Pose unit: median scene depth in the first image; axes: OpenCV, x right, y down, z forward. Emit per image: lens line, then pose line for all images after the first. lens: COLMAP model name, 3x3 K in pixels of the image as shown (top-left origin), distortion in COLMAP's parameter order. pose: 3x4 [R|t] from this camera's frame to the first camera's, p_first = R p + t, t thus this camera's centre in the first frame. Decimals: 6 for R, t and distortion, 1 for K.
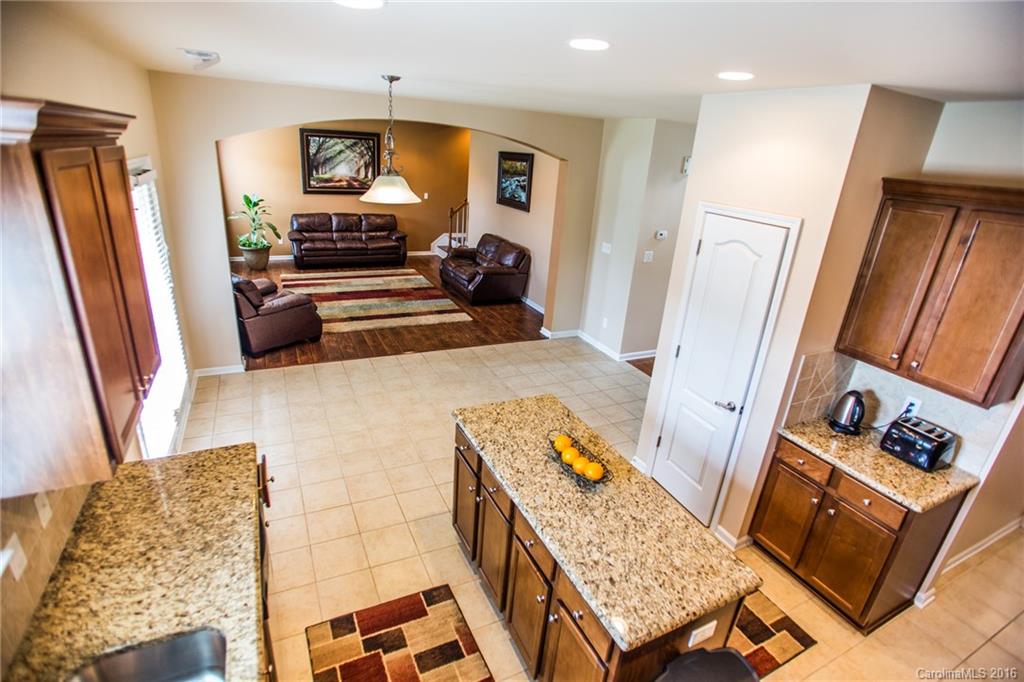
lens RADIAL K [[498.6, 0, 512.0], [0, 498.6, 341.0], [0, 0, 1]] dist [-0.089931, 0.039281]
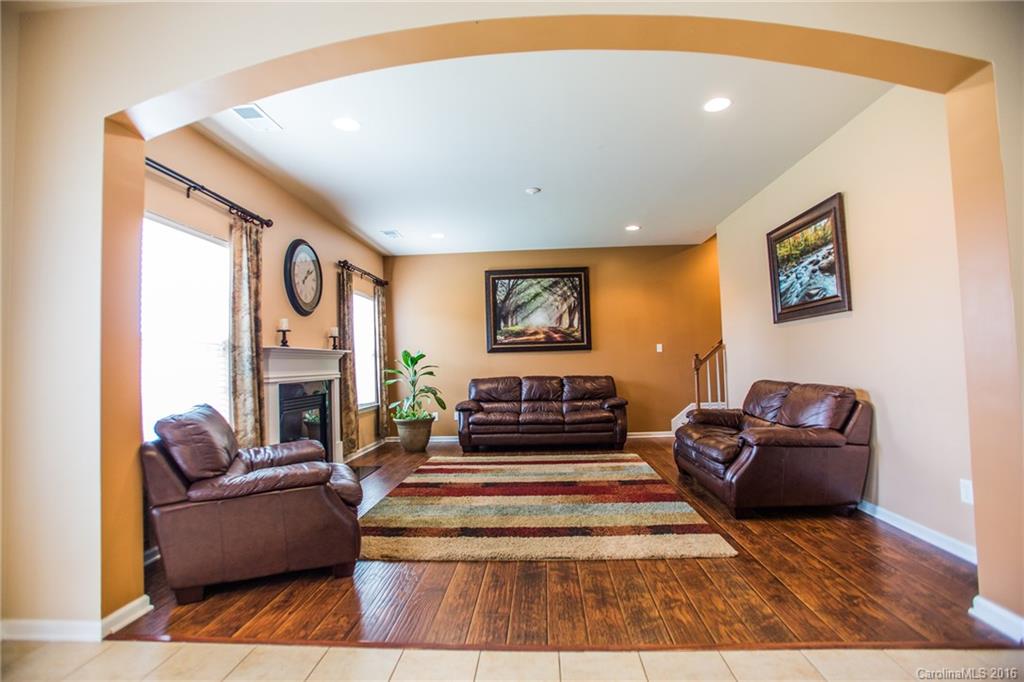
lens RADIAL K [[498.6, 0, 512.0], [0, 498.6, 341.0], [0, 0, 1]] dist [-0.089931, 0.039281]
pose [[0.864583, -0.119649, -0.488038, -0.021728], [-0.093046, 0.916322, -0.389483, -0.026028], [0.493801, 0.382150, 0.781103, 0.457321]]
